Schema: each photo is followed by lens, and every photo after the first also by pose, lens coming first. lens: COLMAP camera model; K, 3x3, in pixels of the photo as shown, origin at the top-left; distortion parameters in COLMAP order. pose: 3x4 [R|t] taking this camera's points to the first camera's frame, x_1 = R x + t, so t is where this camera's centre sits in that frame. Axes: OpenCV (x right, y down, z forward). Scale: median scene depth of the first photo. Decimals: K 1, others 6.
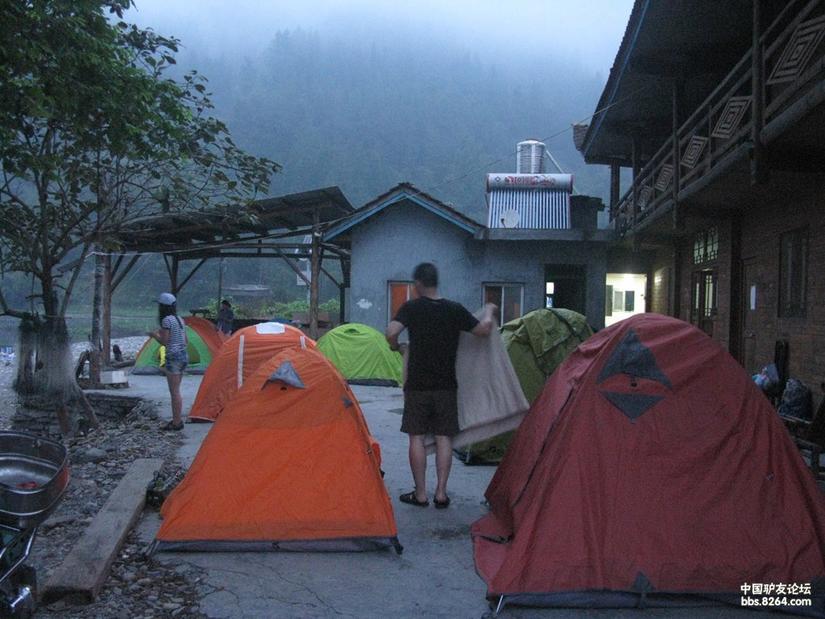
lens RADIAL K [[846.7, 0, 409.4], [0, 846.7, 309.5], [0, 0, 1]] dist [-0.121843, 0.000000]
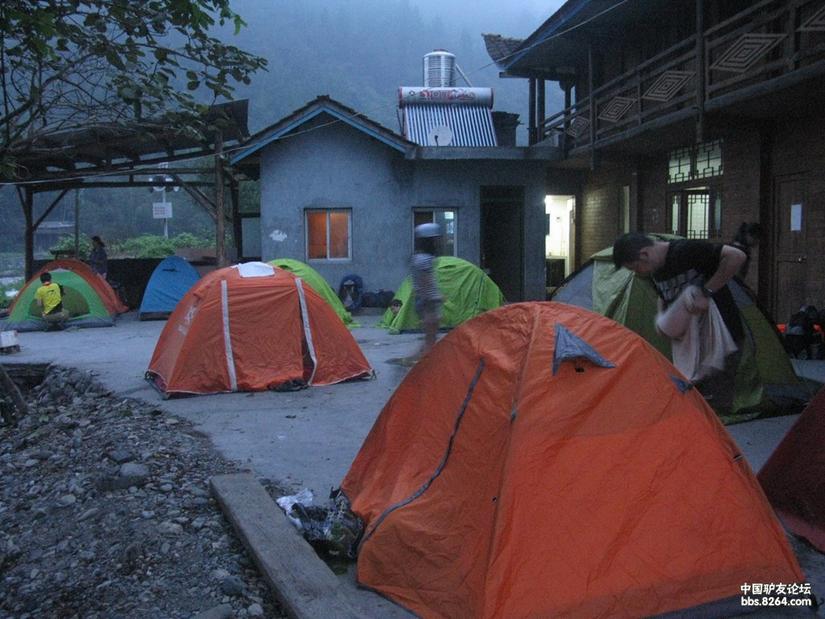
lens RADIAL K [[846.7, 0, 414.8], [0, 846.7, 311.4], [0, 0, 1]] dist [-0.121843, 0.000000]
pose [[0.972653, -0.050951, 0.226603, -0.117149], [0.031143, 0.995441, 0.090147, -0.003029], [-0.230164, -0.080624, 0.969806, 0.119277]]
